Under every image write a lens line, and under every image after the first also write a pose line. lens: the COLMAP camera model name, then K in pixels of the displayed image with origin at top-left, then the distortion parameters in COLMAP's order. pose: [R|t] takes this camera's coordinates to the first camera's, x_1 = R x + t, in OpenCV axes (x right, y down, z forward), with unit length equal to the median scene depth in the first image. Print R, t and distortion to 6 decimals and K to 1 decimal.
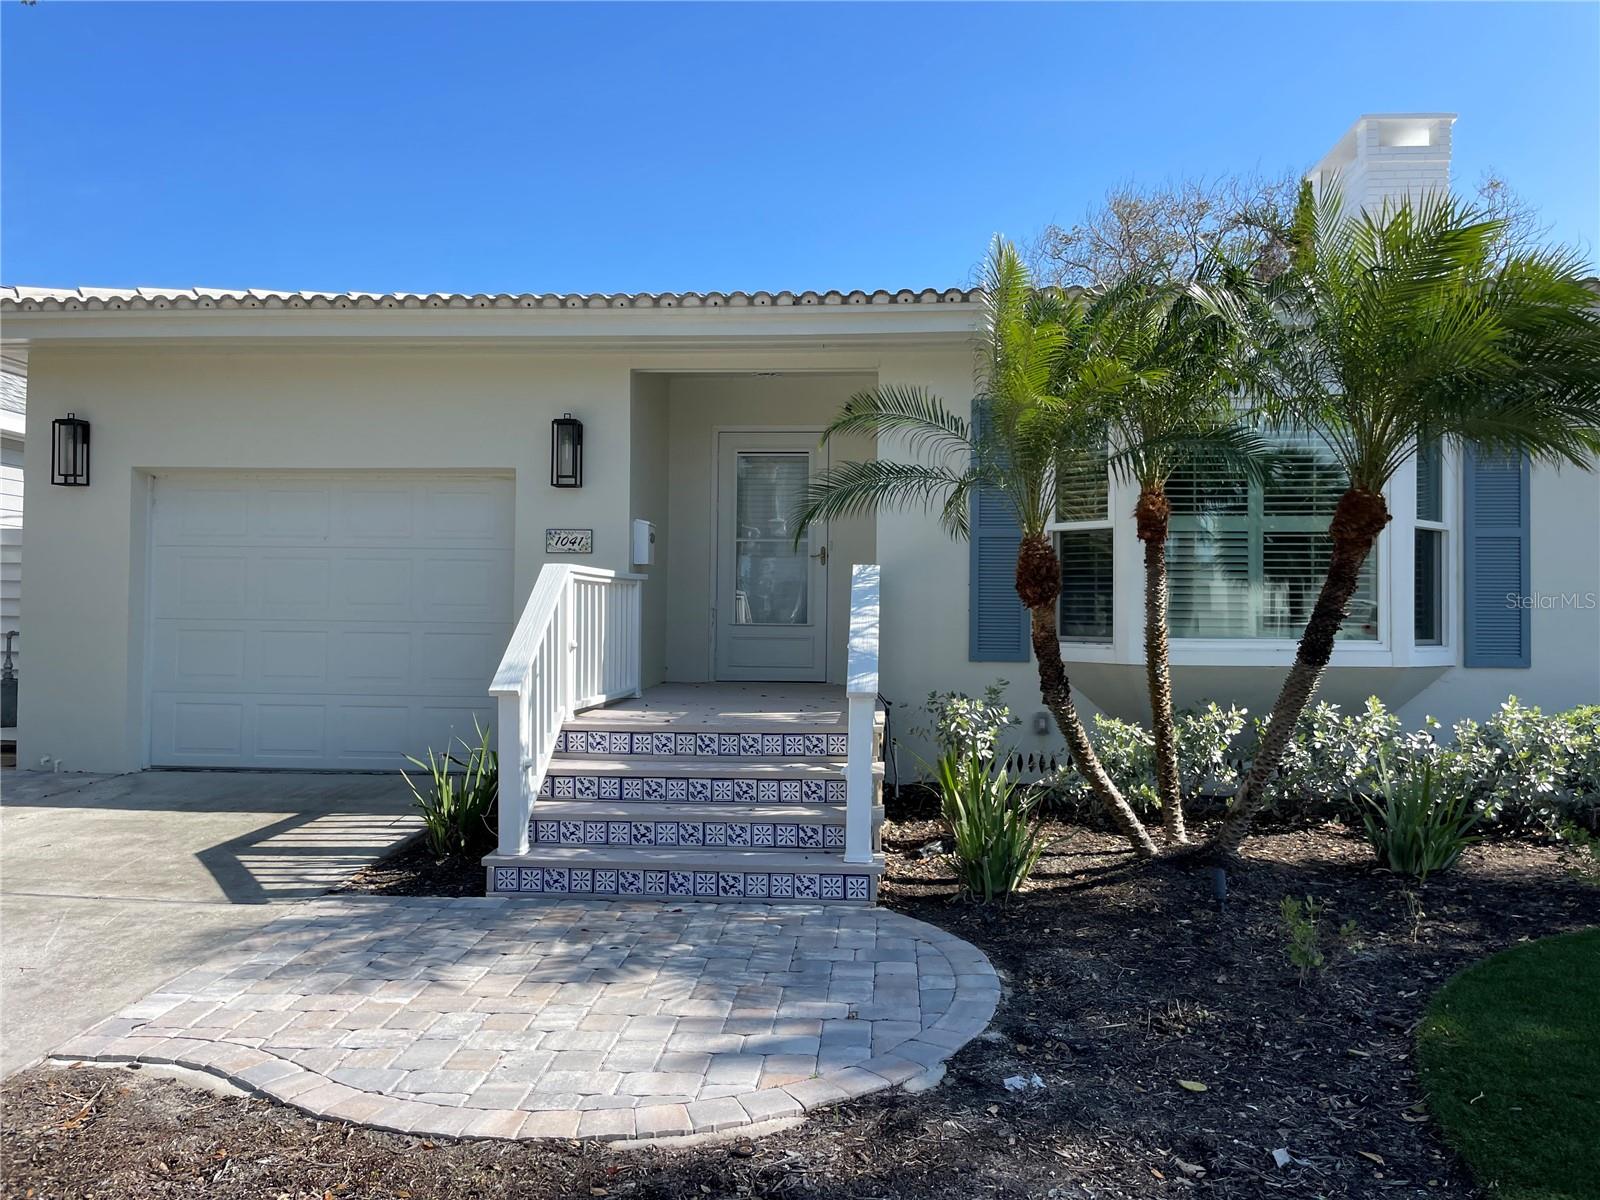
lens RADIAL K [[1212.1, 0, 805.9], [0, 1212.1, 579.6], [0, 0, 1]] dist [0.090800, -0.116626]
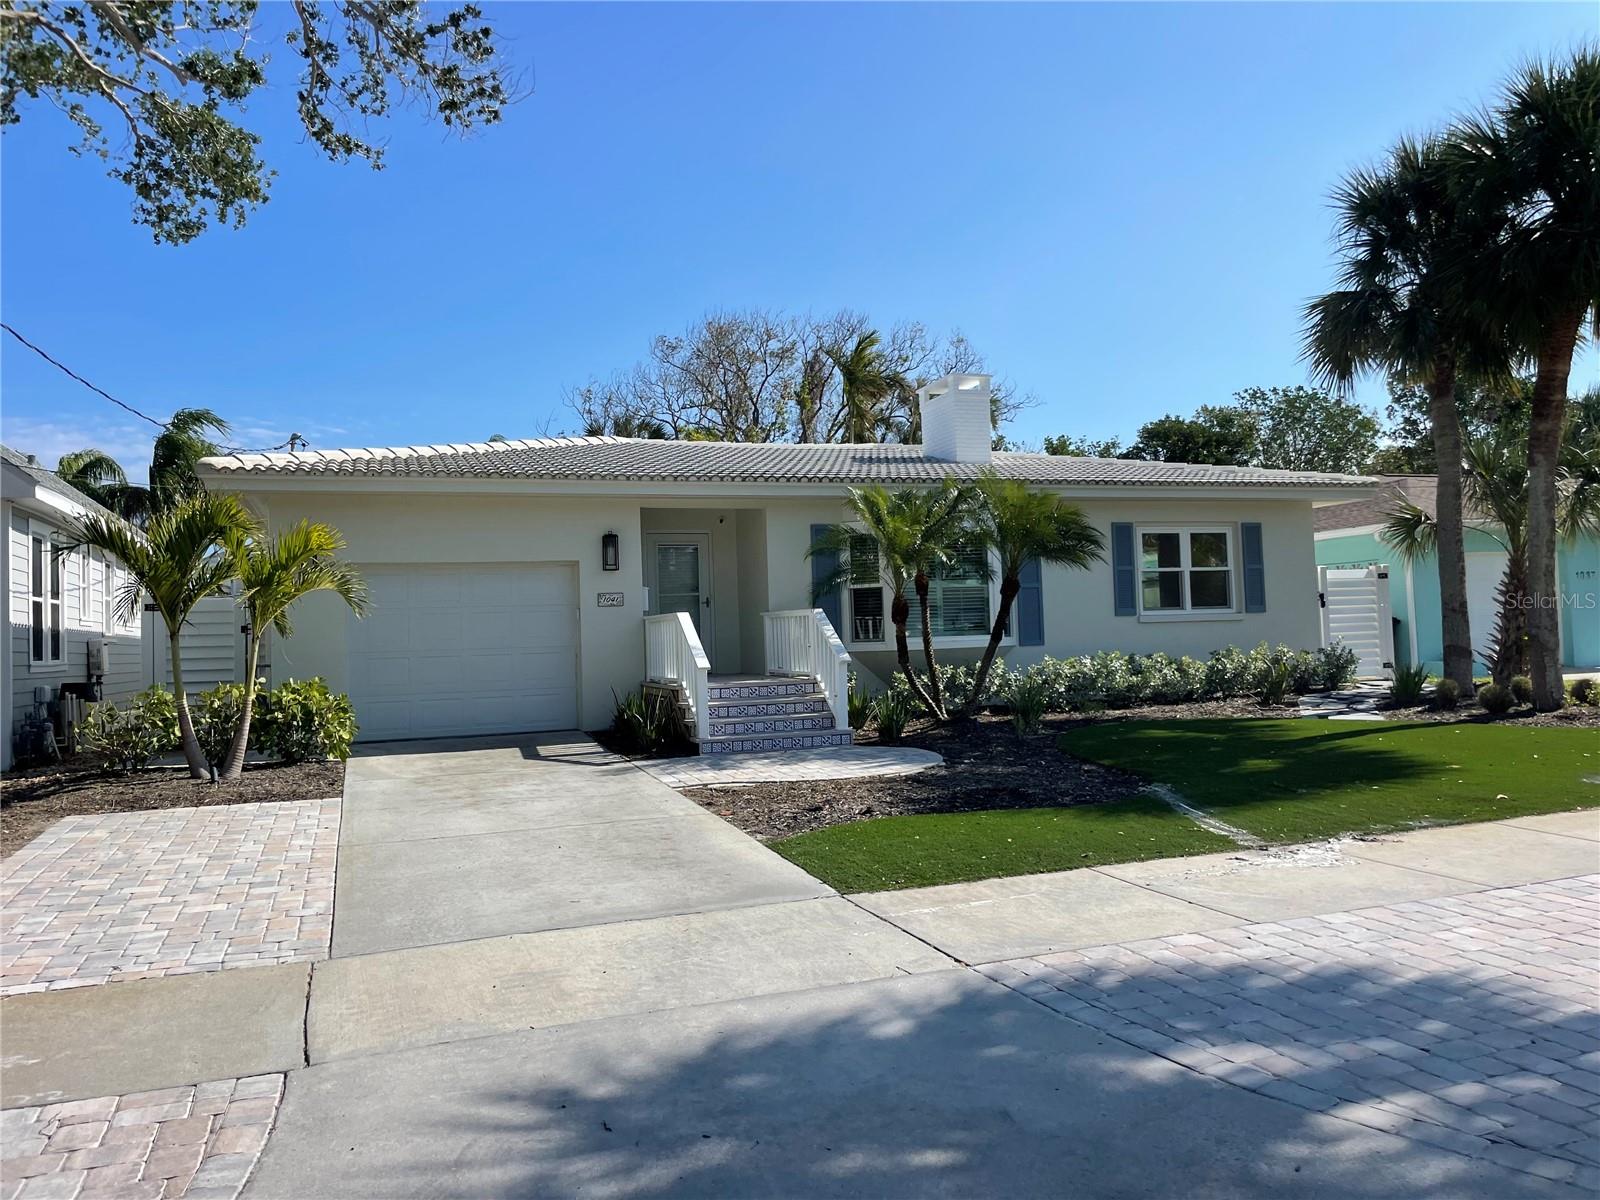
lens RADIAL K [[1210.7, 0, 806.0], [0, 1210.7, 561.3], [0, 0, 1]] dist [0.093363, -0.118958]
pose [[0.912784, -0.014268, 0.408193, -0.928552], [0.030637, 0.998966, -0.033591, -0.025710], [-0.407291, 0.043167, 0.912278, -1.109110]]
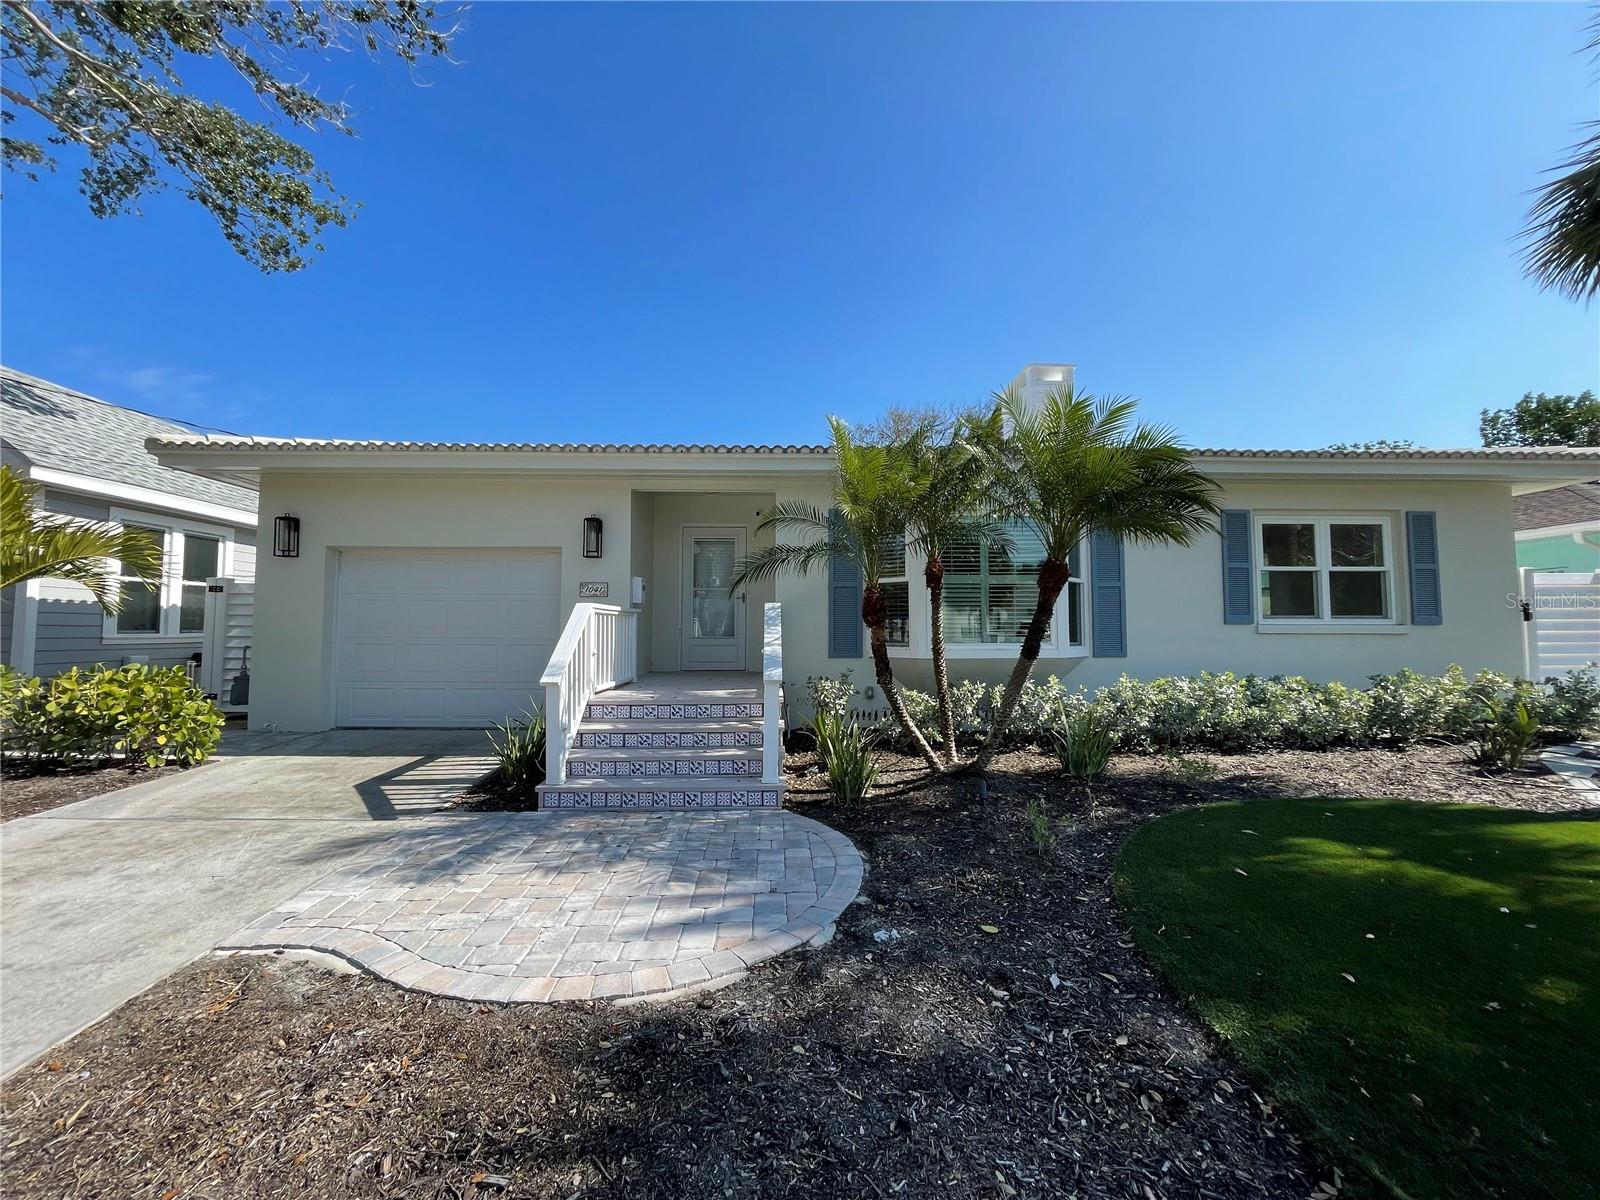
lens RADIAL K [[645.0, 0, 794.8], [0, 645.0, 592.1], [0, 0, 1]] dist [-0.002642, 0.000256]
pose [[0.994663, -0.002748, 0.103143, -0.012374], [0.005697, 0.999583, -0.028307, -0.001633], [-0.103022, 0.028743, 0.994264, 0.107991]]
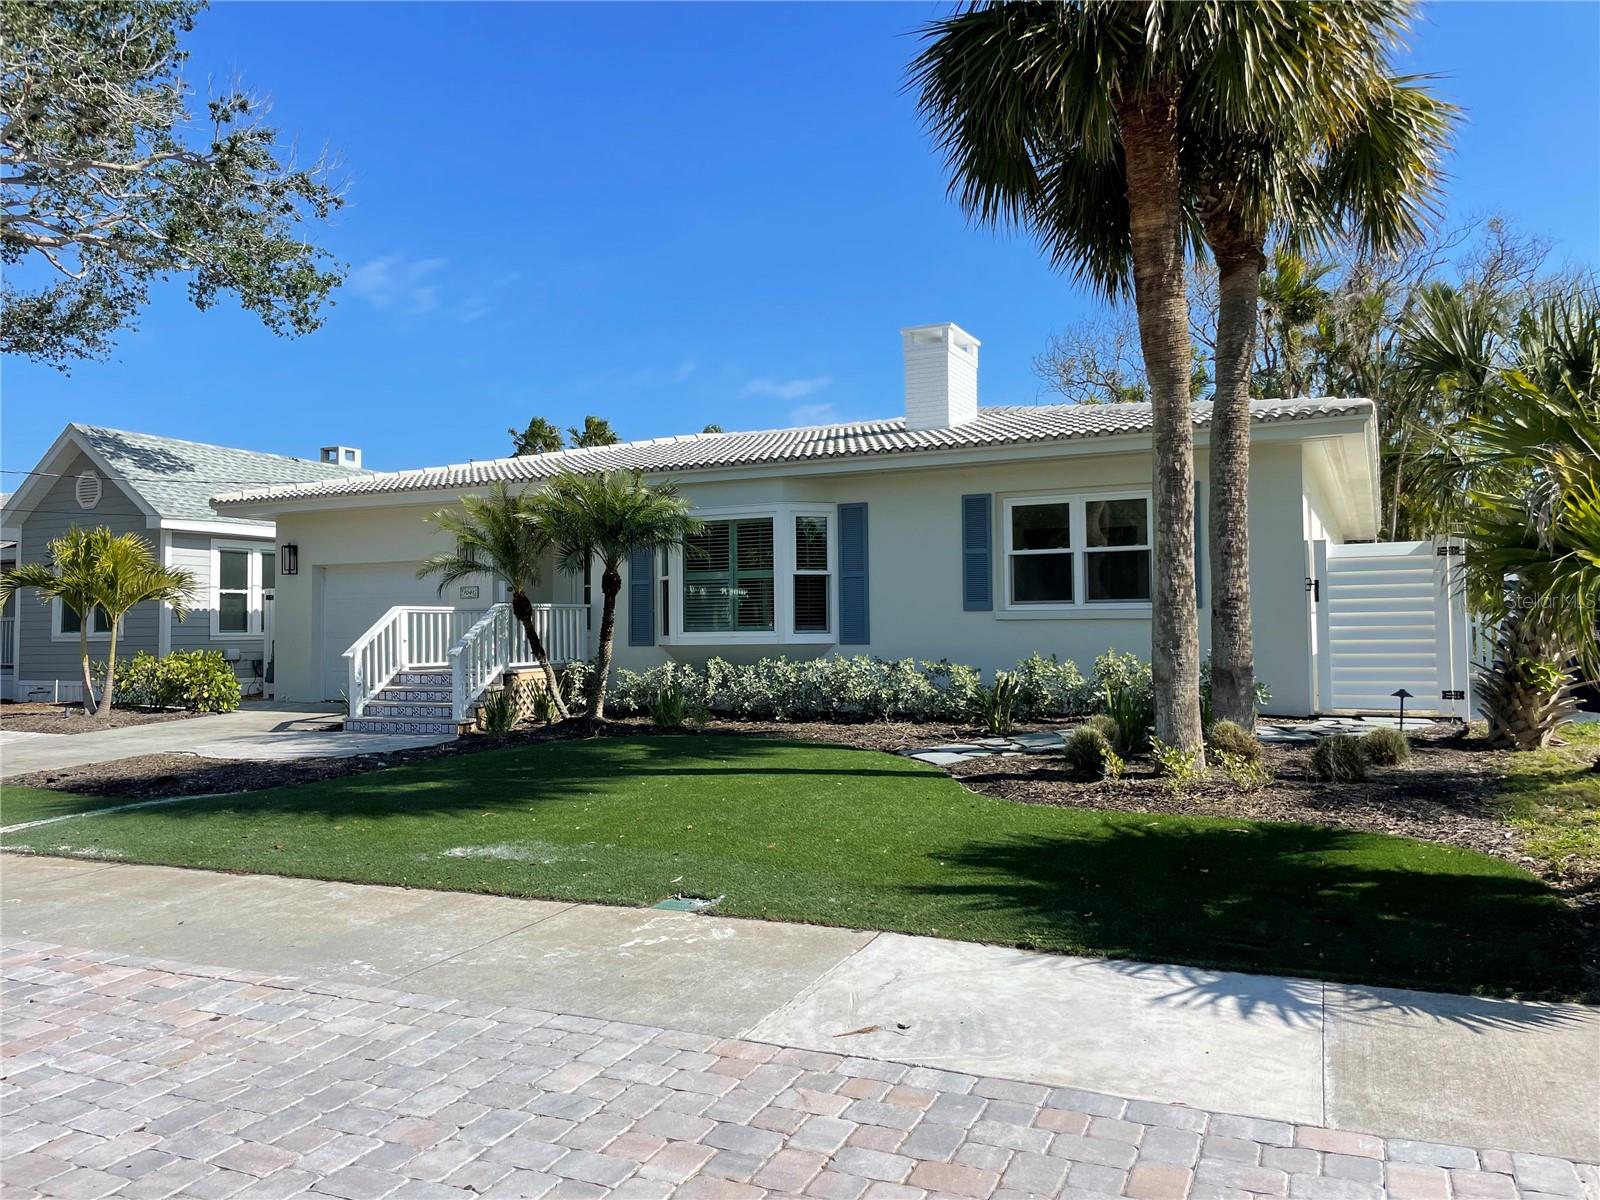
lens RADIAL K [[1200.7, 0, 779.2], [0, 1200.7, 578.7], [0, 0, 1]] dist [0.069310, -0.103603]
pose [[0.929936, -0.035253, -0.366027, 1.486254], [0.031128, 0.999368, -0.017165, -0.003494], [0.366401, 0.004569, 0.930446, -1.041252]]
